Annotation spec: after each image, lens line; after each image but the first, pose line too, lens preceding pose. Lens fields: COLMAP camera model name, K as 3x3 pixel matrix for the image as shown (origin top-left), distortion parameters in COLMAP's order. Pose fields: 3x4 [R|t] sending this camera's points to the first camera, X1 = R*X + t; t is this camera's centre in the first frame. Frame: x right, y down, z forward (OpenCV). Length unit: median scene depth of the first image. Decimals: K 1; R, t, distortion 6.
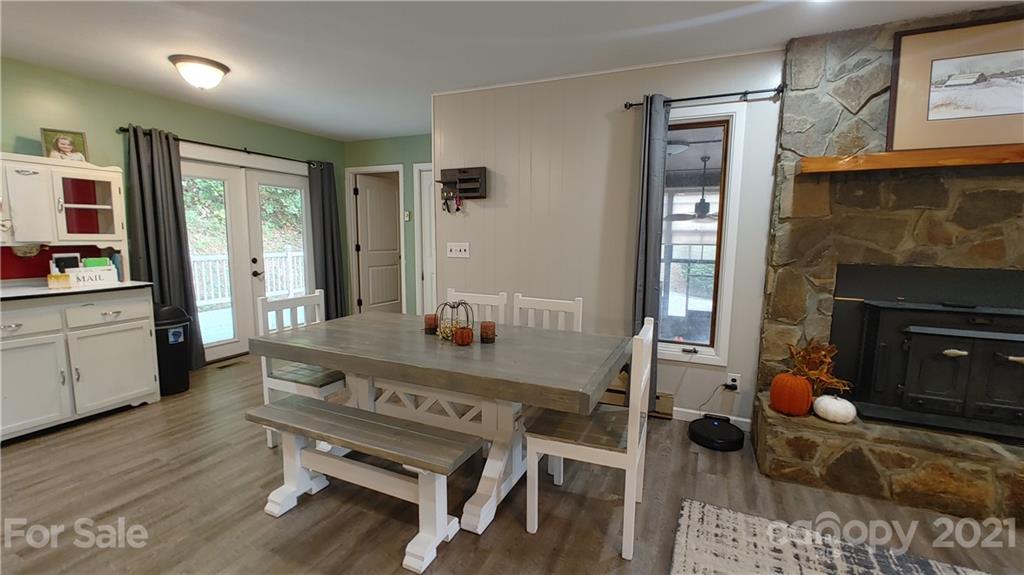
lens RADIAL K [[436.2, 0, 519.5], [0, 436.2, 287.0], [0, 0, 1]] dist [0.002766, 0.000203]
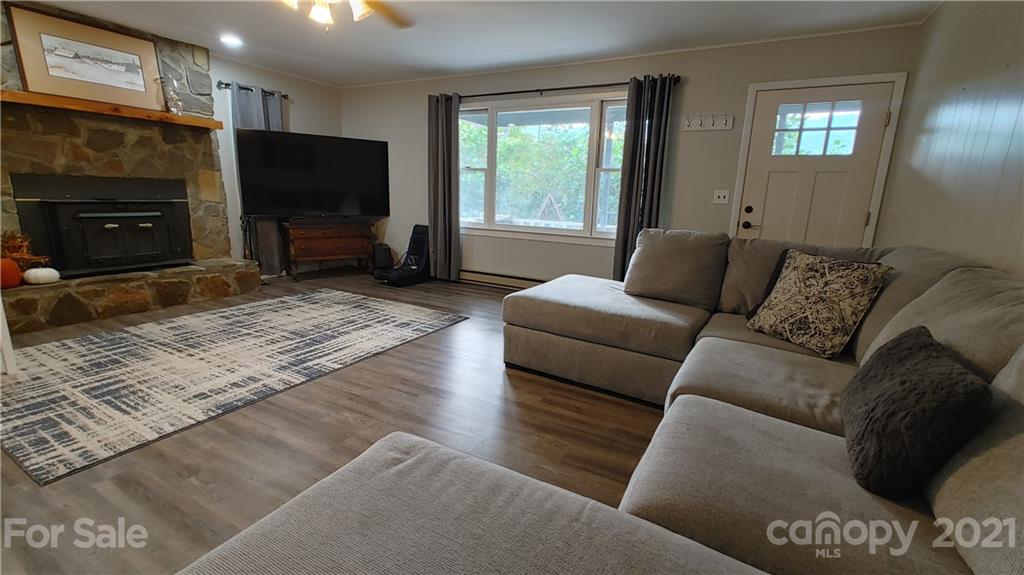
lens RADIAL K [[436.2, 0, 519.5], [0, 436.2, 287.0], [0, 0, 1]] dist [0.002766, 0.000203]
pose [[0.075797, -0.219709, 0.972616, -0.560490], [0.095582, 0.972532, 0.212241, 0.161311], [-0.992532, 0.076877, 0.094715, -0.681216]]
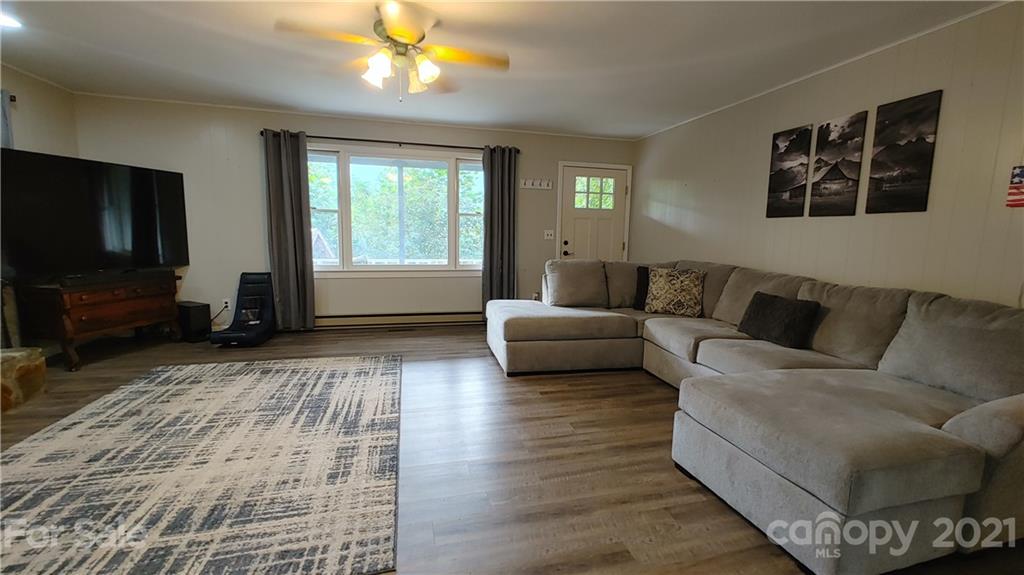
lens RADIAL K [[436.2, 0, 519.5], [0, 436.2, 287.0], [0, 0, 1]] dist [0.002766, 0.000203]
pose [[-0.627552, -0.122911, 0.768812, -0.580895], [0.073775, 0.973630, 0.215876, 0.001780], [-0.775071, 0.192192, -0.601936, 0.325543]]
